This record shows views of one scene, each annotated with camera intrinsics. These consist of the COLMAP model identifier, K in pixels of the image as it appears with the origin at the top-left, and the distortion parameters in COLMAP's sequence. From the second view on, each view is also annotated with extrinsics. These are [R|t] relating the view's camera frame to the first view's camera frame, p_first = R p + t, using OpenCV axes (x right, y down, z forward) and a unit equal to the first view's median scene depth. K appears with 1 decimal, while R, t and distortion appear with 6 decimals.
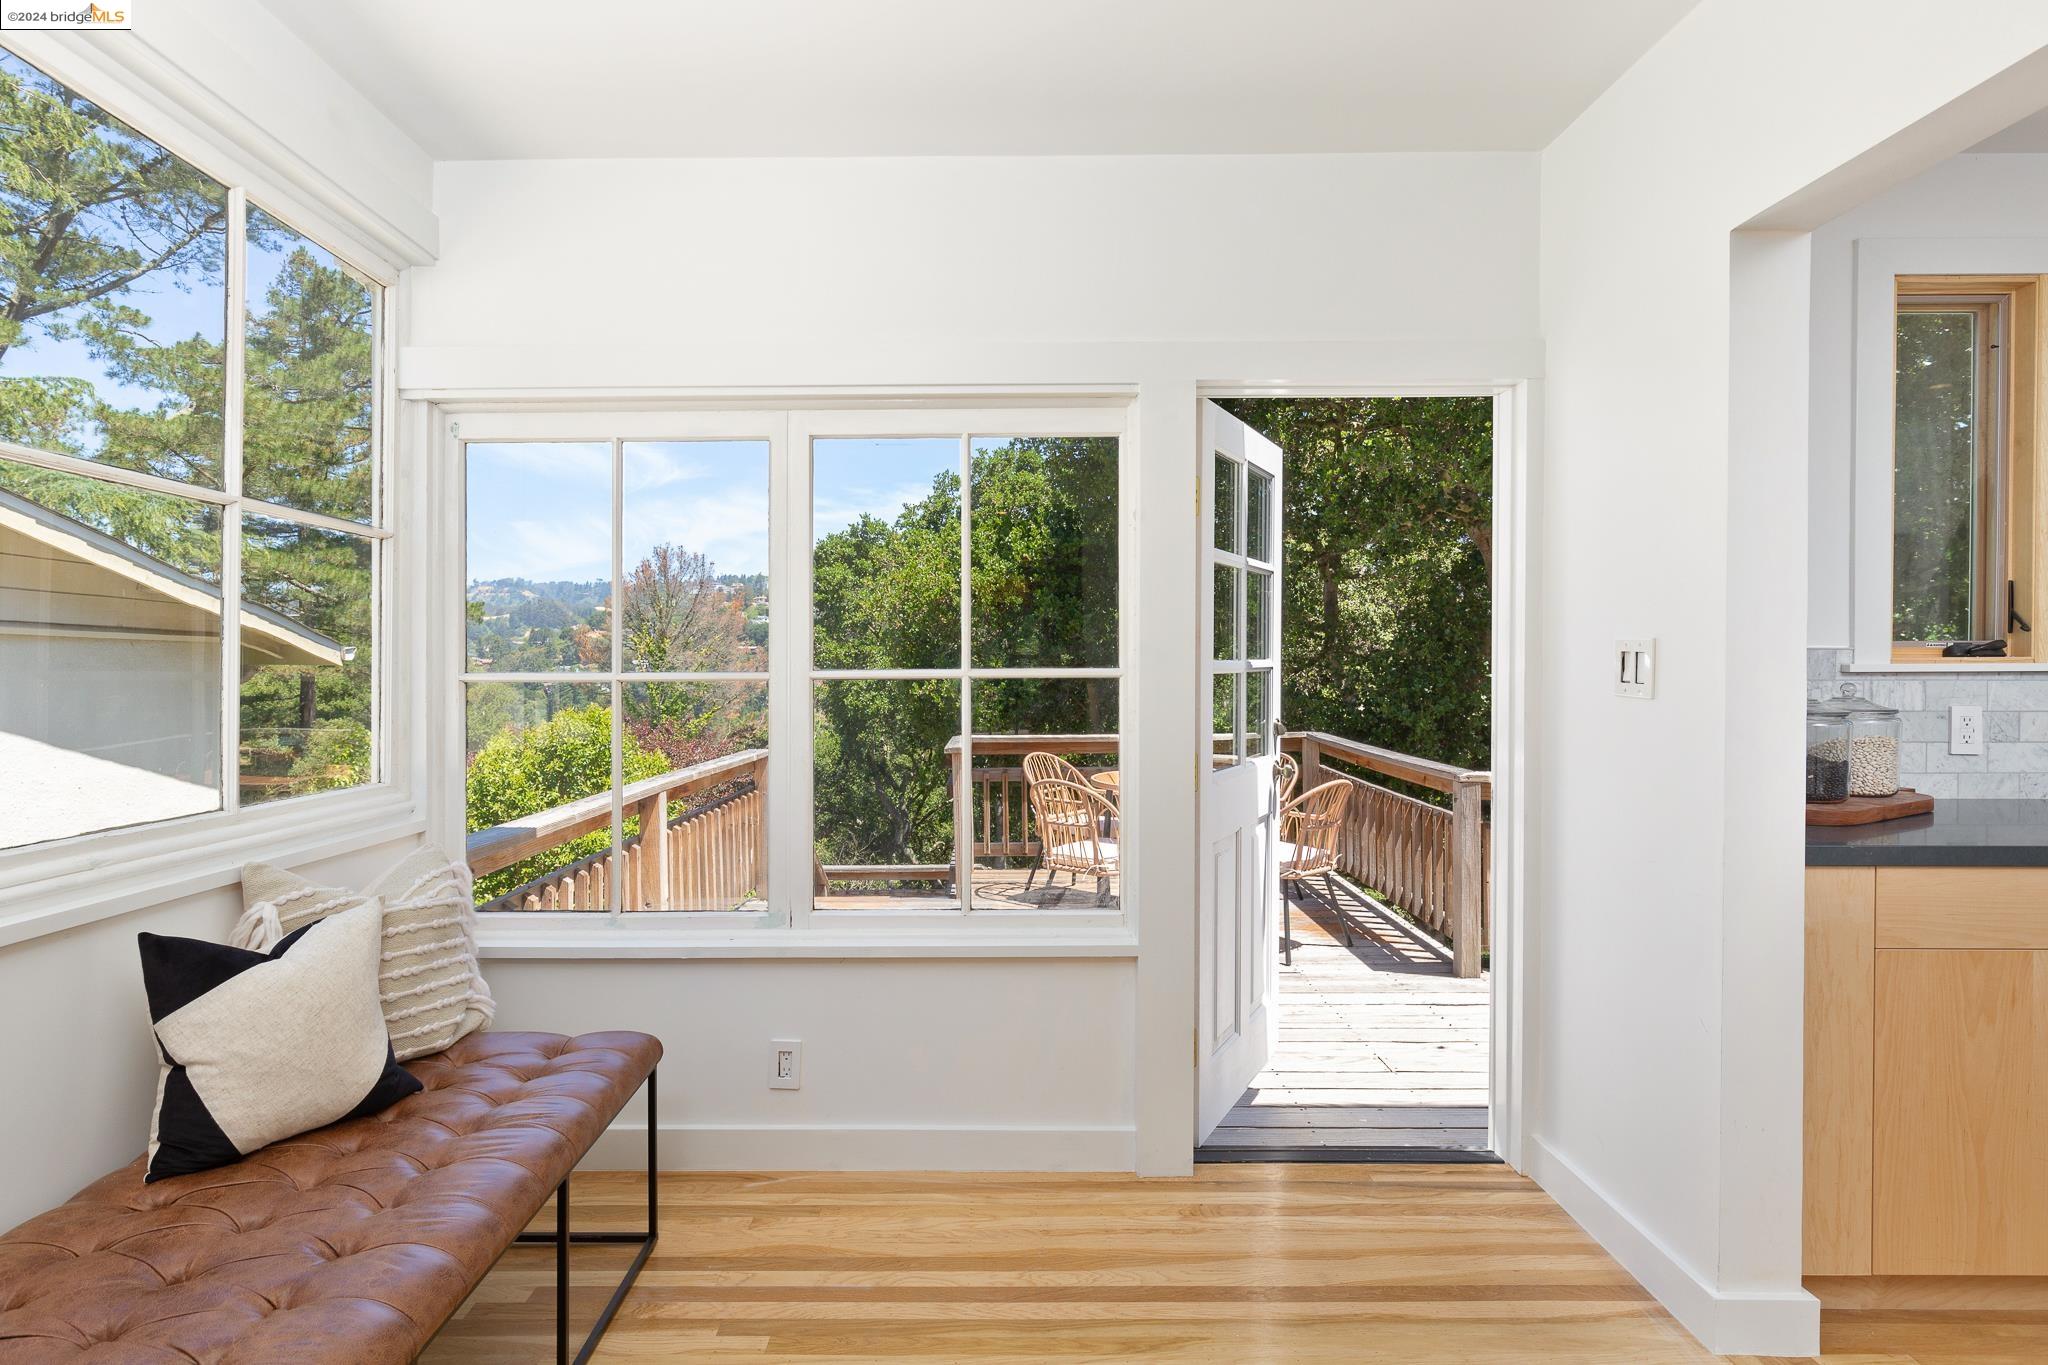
lens RADIAL K [[1038.0, 0, 939.4], [0, 1038.0, 680.8], [0, 0, 1]] dist [0.000058, 0.000529]
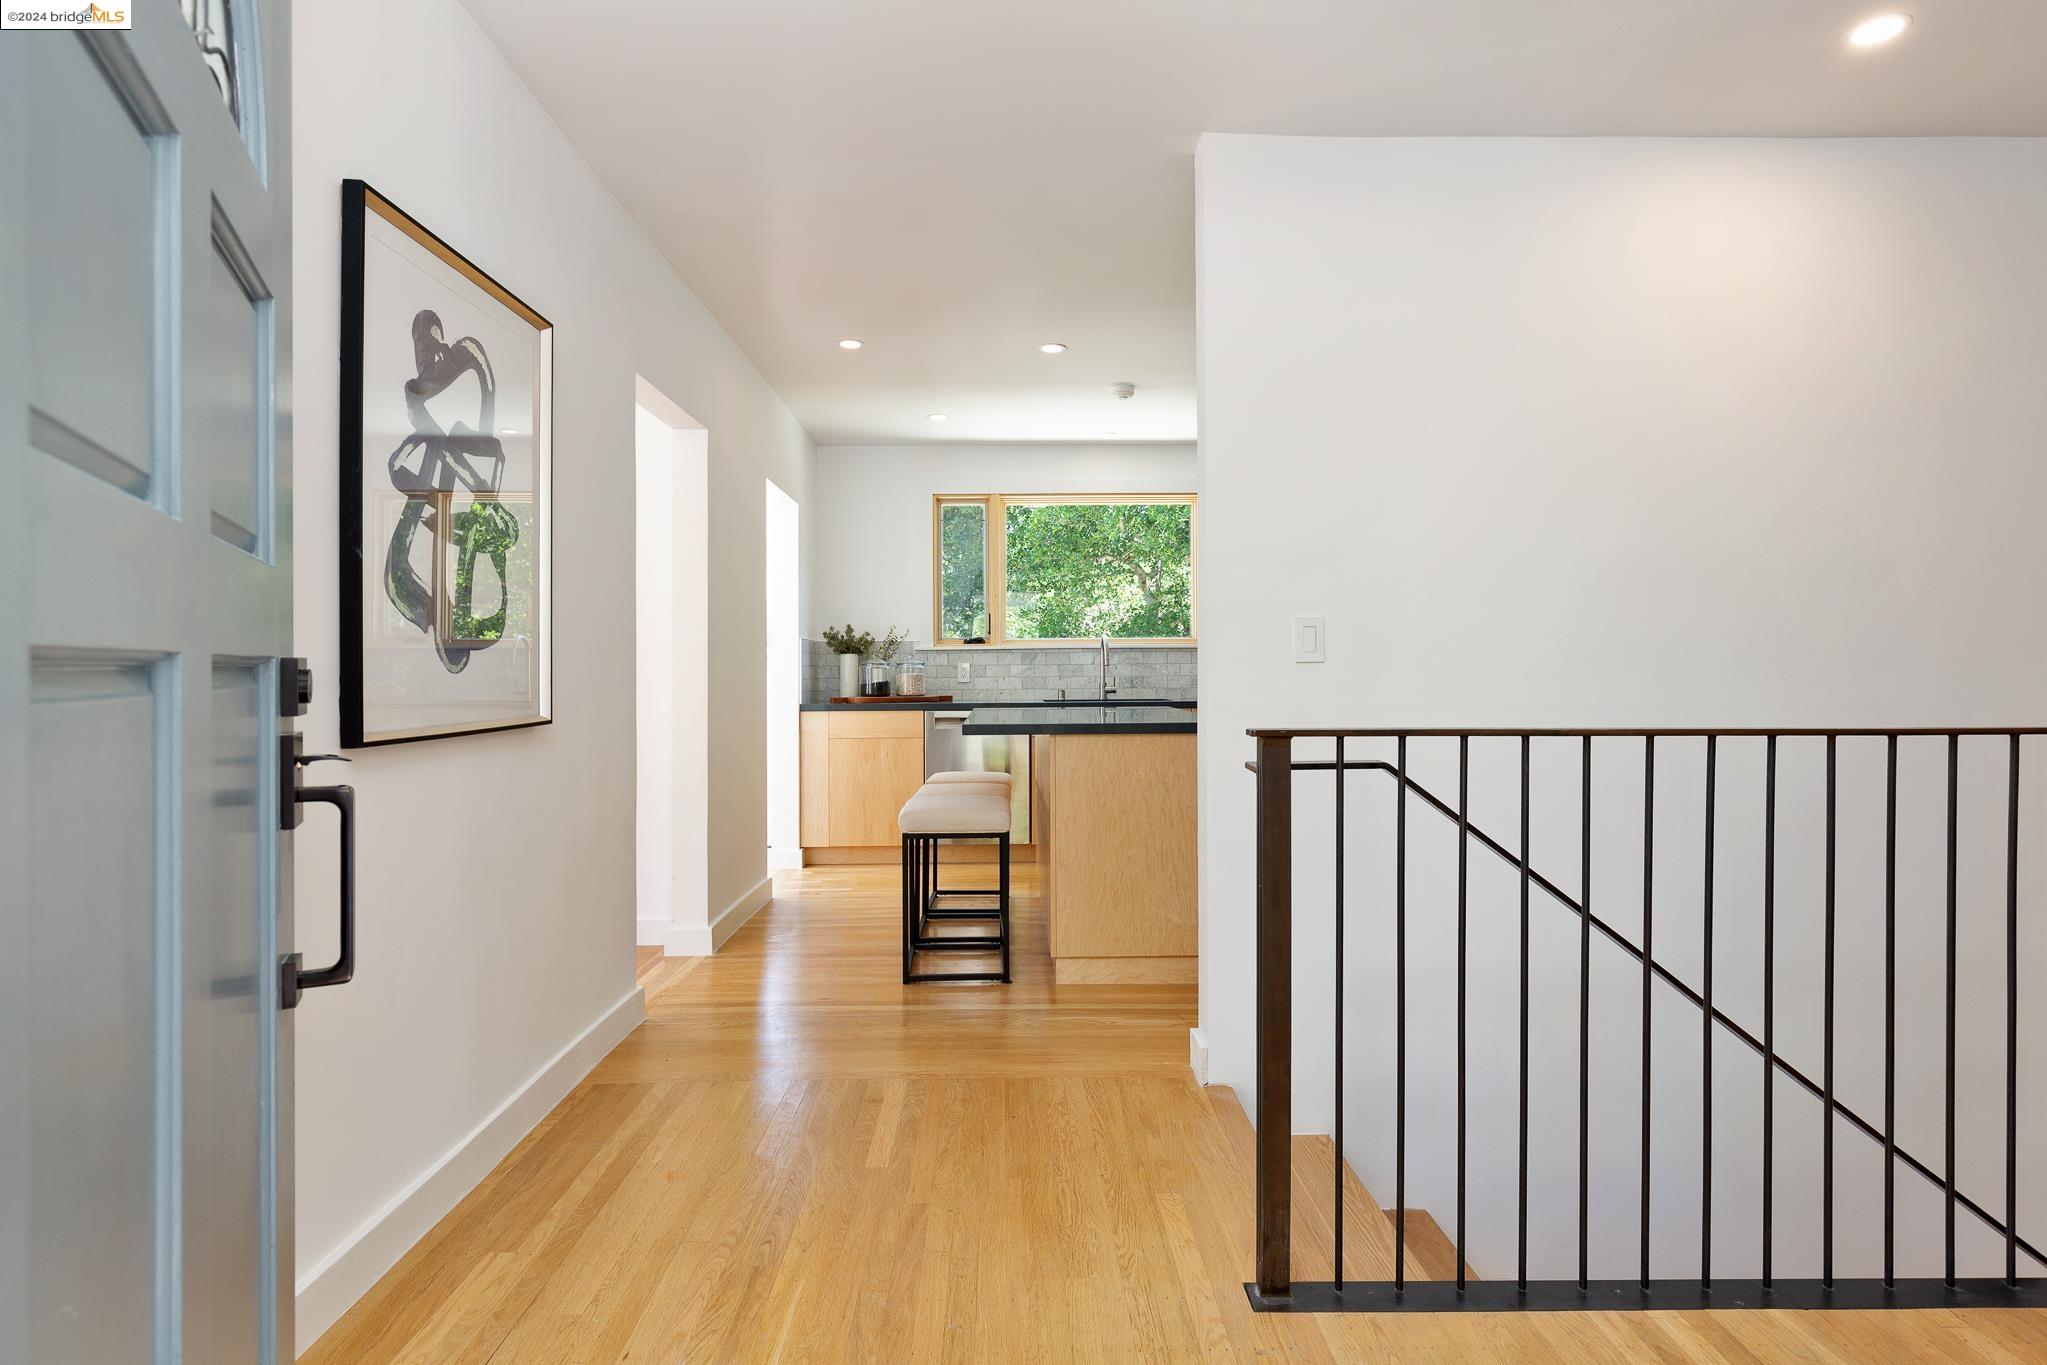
lens RADIAL K [[1090.3, 0, 1018.9], [0, 1090.3, 668.0], [0, 0, 1]] dist [-0.001111, -0.000406]
pose [[0.999780, -0.003769, 0.020658, 1.070590], [0.004164, 0.999809, -0.019110, 0.087902], [-0.020582, 0.019192, 0.999604, -1.685375]]
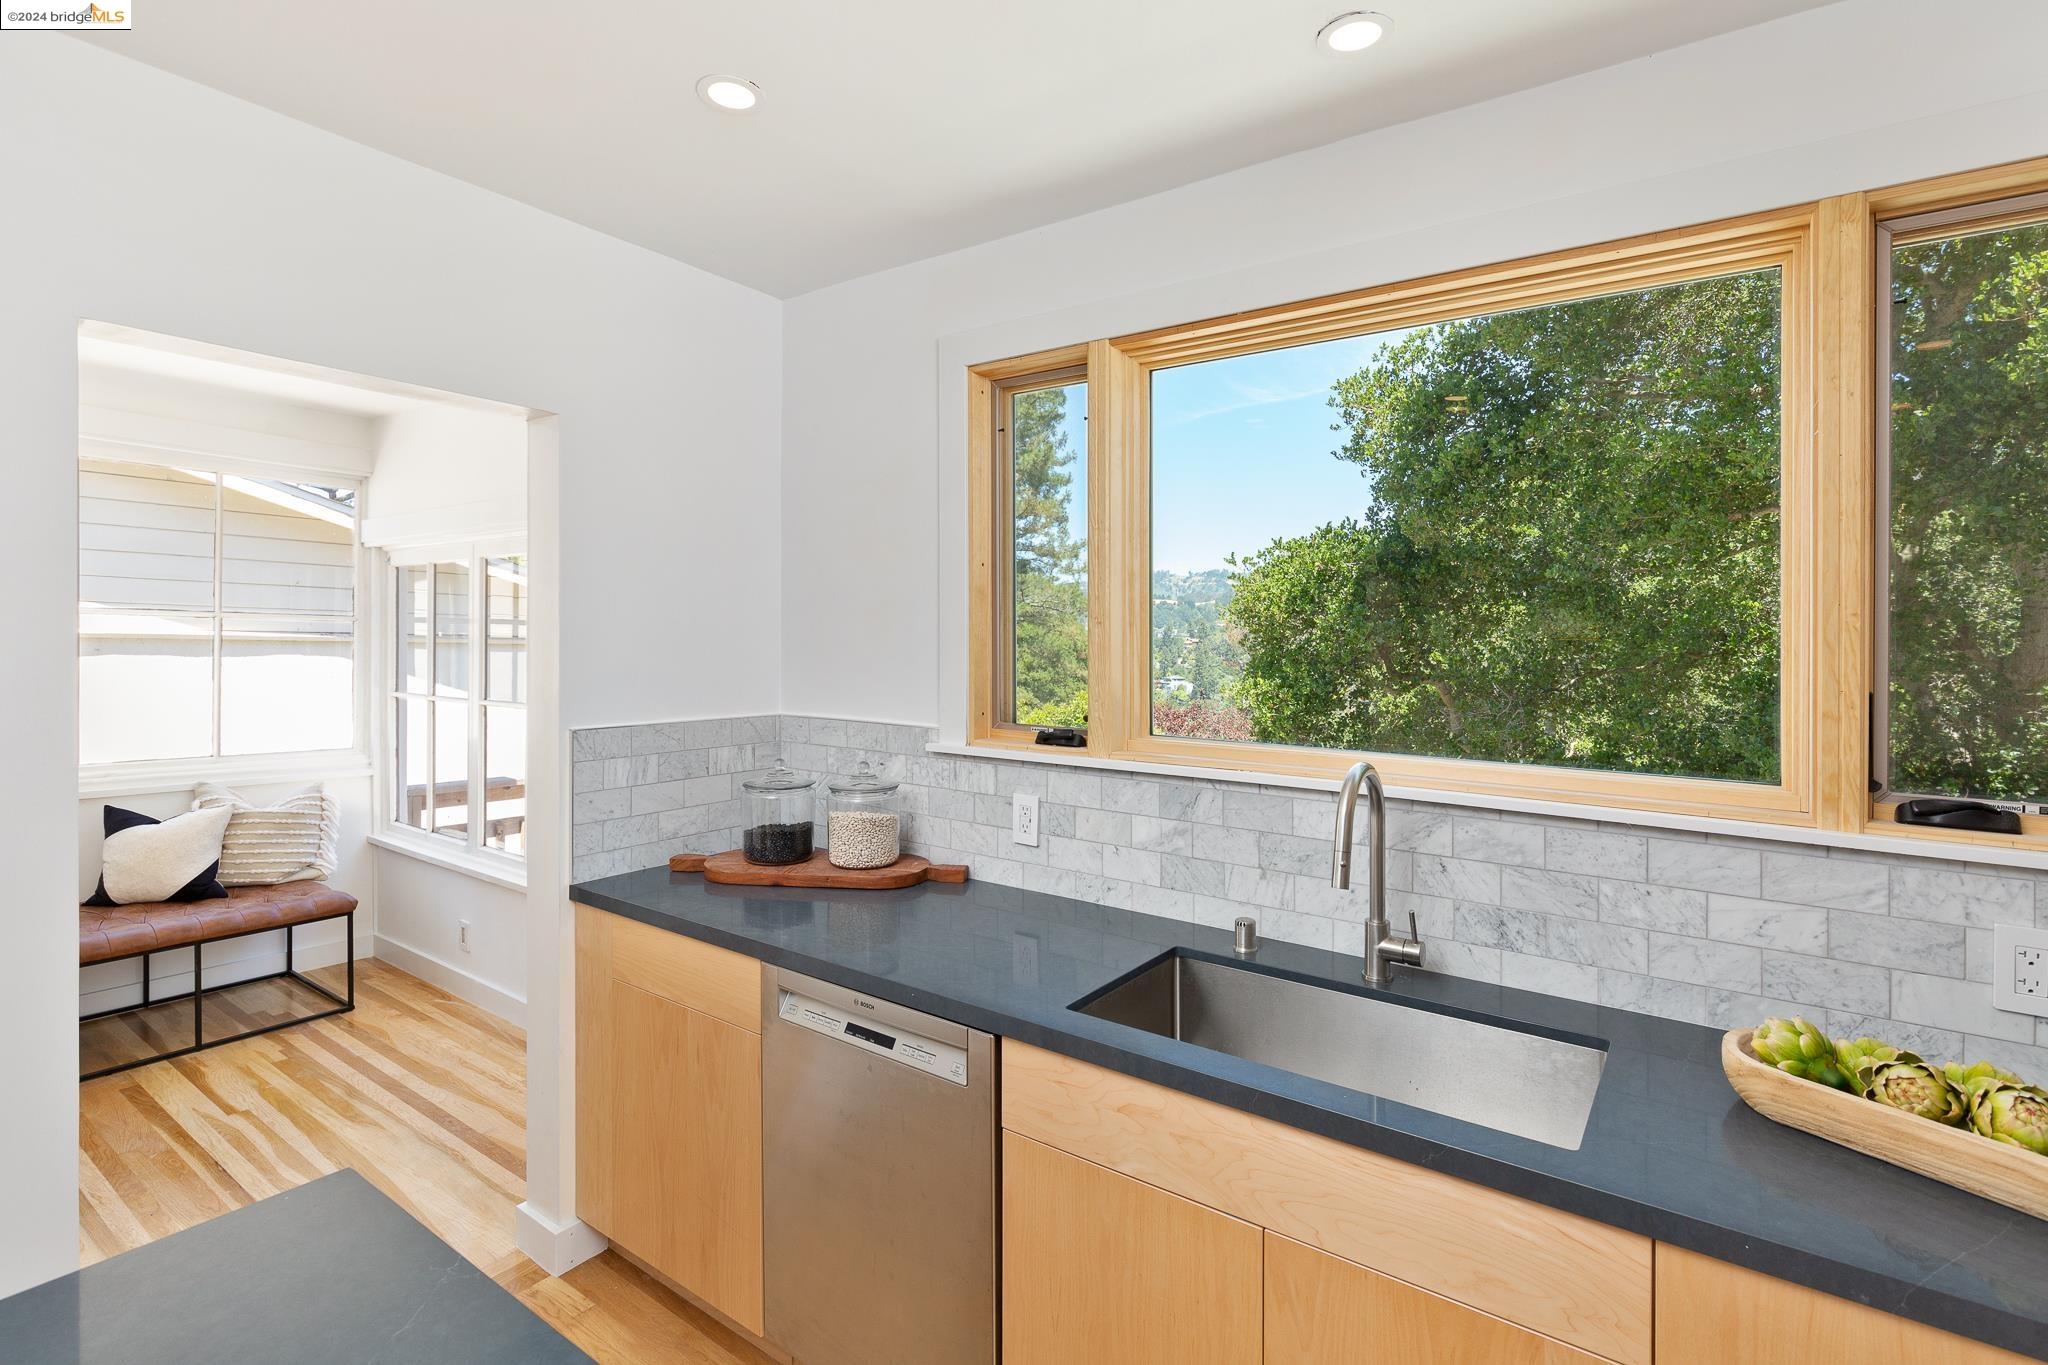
lens RADIAL K [[958.5, 0, 1035.3], [0, 958.5, 638.2], [0, 0, 1]] dist [-0.001584, -0.000691]
pose [[0.823243, 0.013623, -0.567526, 1.515219], [-0.023328, 0.999679, -0.009843, -0.116936], [0.567210, 0.021342, 0.823297, 0.249187]]
